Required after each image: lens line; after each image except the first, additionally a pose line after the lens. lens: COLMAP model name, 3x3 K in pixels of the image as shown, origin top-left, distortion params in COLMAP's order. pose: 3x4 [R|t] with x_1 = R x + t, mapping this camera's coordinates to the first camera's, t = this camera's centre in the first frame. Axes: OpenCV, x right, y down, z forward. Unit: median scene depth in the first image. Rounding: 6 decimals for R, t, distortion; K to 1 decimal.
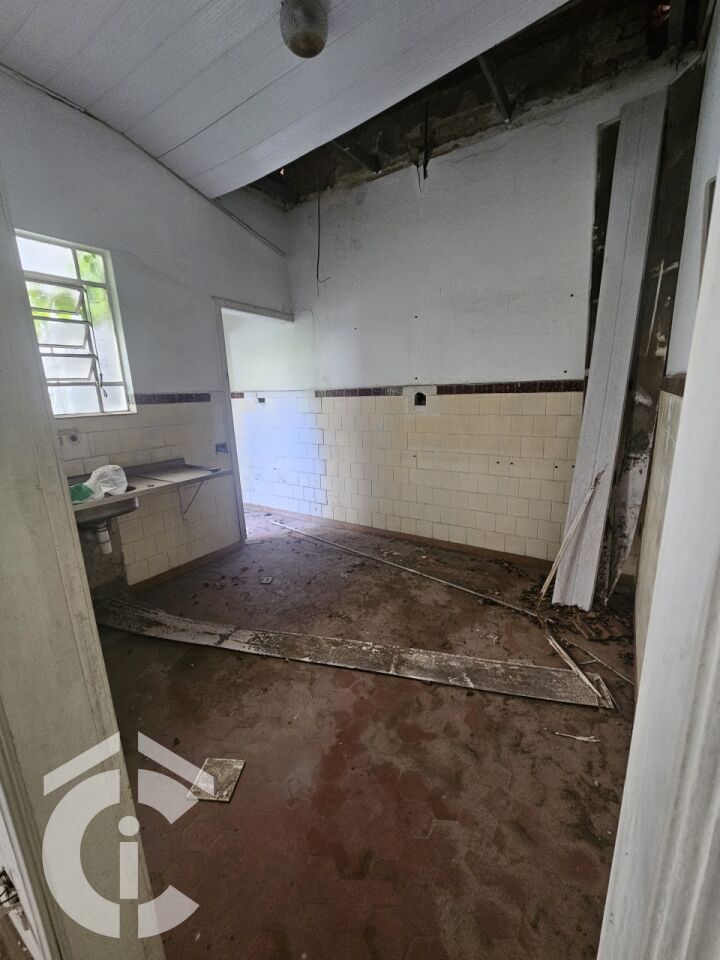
lens RADIAL K [[396.2, 0, 359.4], [0, 396.2, 481.2], [0, 0, 1]] dist [0.003886, -0.001350]
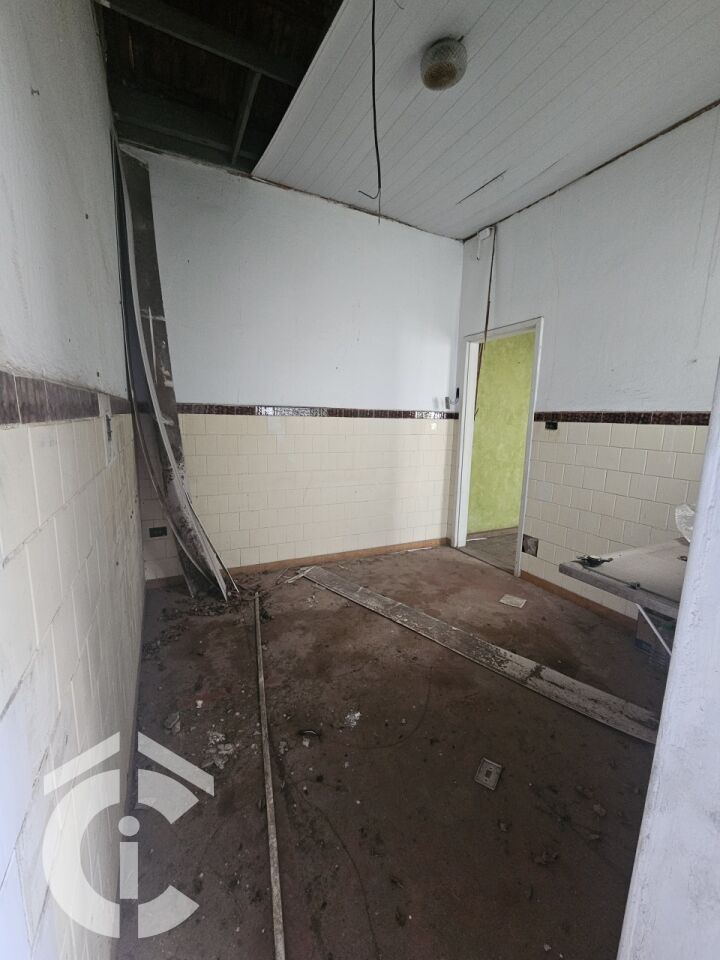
lens RADIAL K [[396.2, 0, 360.2], [0, 396.2, 478.5], [0, 0, 1]] dist [0.003886, -0.001350]
pose [[-0.863199, -0.068179, 0.500240, -0.434862], [0.118607, 0.935723, 0.332196, -0.395733], [-0.490735, 0.346083, -0.799629, 1.846945]]
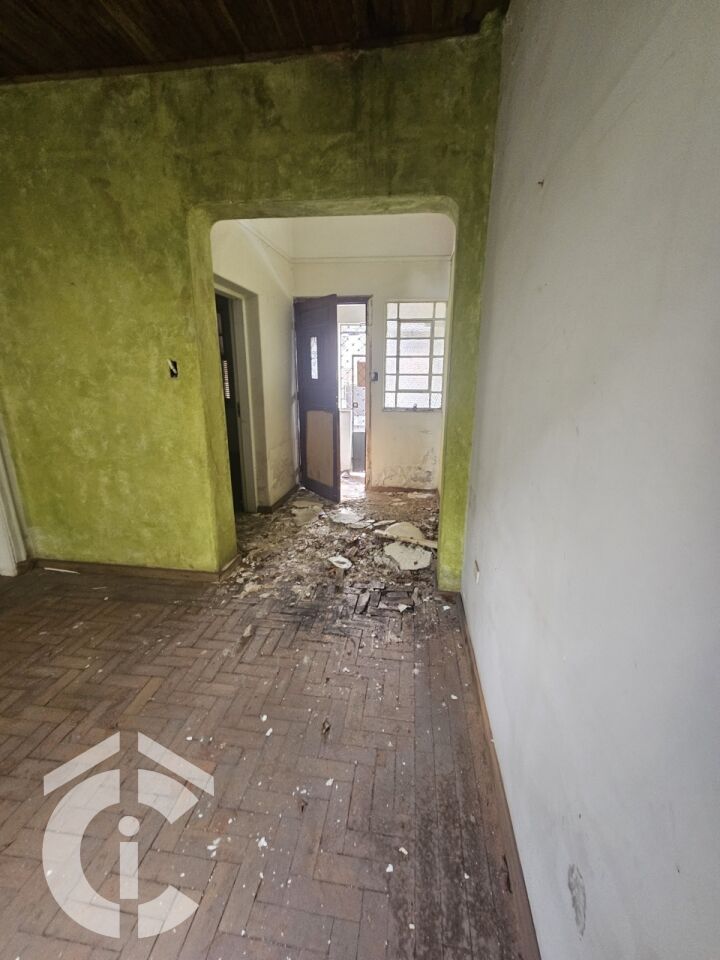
lens RADIAL K [[396.2, 0, 359.0], [0, 396.2, 478.2], [0, 0, 1]] dist [0.003886, -0.001350]
pose [[-0.412796, -0.206641, 0.887073, -1.500526], [0.220420, 0.922312, 0.317421, 0.136842], [-0.883750, 0.326559, -0.335178, -0.483877]]
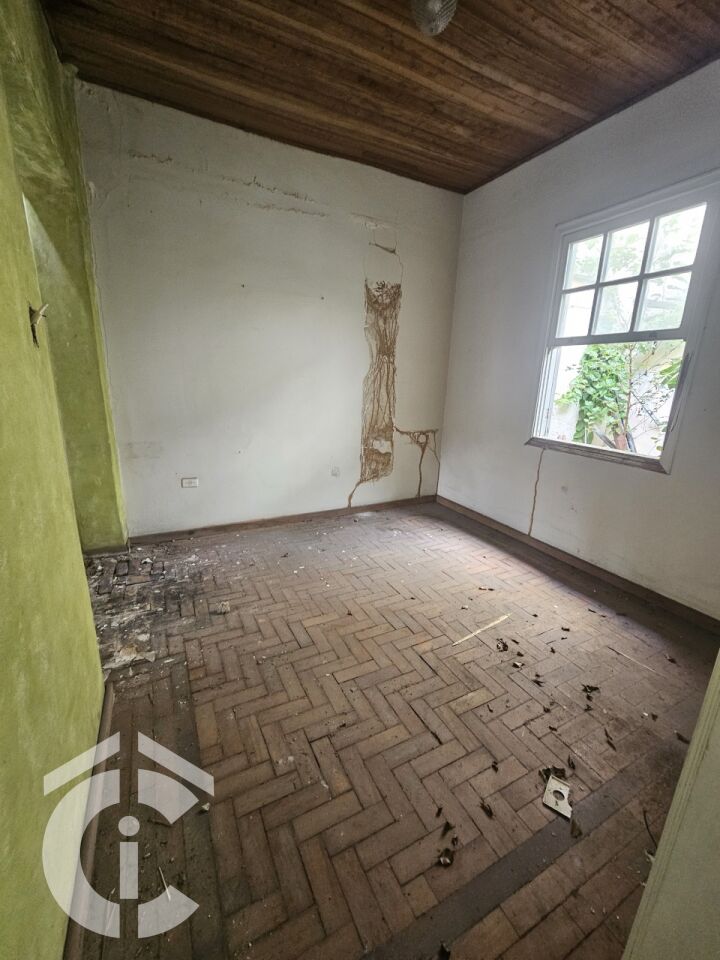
lens RADIAL K [[396.2, 0, 359.3], [0, 396.2, 477.5], [0, 0, 1]] dist [0.003886, -0.001350]
pose [[-0.508064, 0.227852, -0.830635, 0.034991], [-0.217660, 0.899110, 0.379769, -0.017366], [0.833364, 0.373743, -0.407211, 0.140884]]
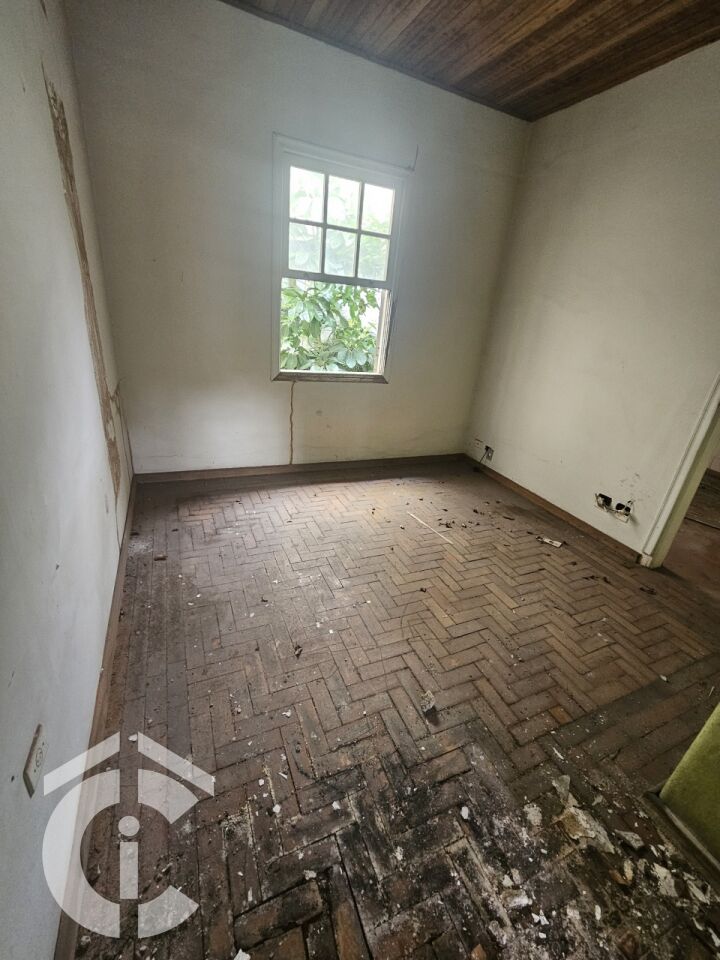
lens RADIAL K [[396.2, 0, 359.0], [0, 396.2, 476.6], [0, 0, 1]] dist [0.003886, -0.001350]
pose [[0.823075, 0.313464, -0.473591, -0.483731], [-0.241214, 0.947881, 0.208175, 0.256964], [0.514163, -0.057107, 0.855789, -1.115187]]
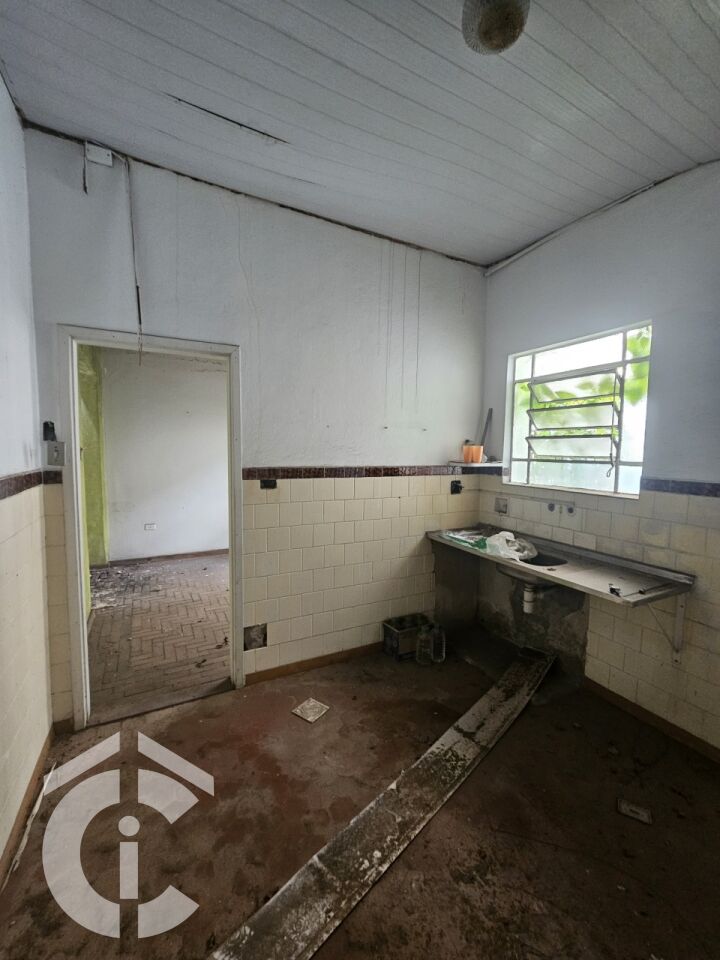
lens RADIAL K [[396.2, 0, 359.0], [0, 396.2, 479.2], [0, 0, 1]] dist [0.003886, -0.001350]
pose [[-0.491312, 0.089548, -0.866368, 0.557191], [-0.200609, 0.956323, 0.212610, -0.337296], [0.847566, 0.278258, -0.451889, 1.078888]]
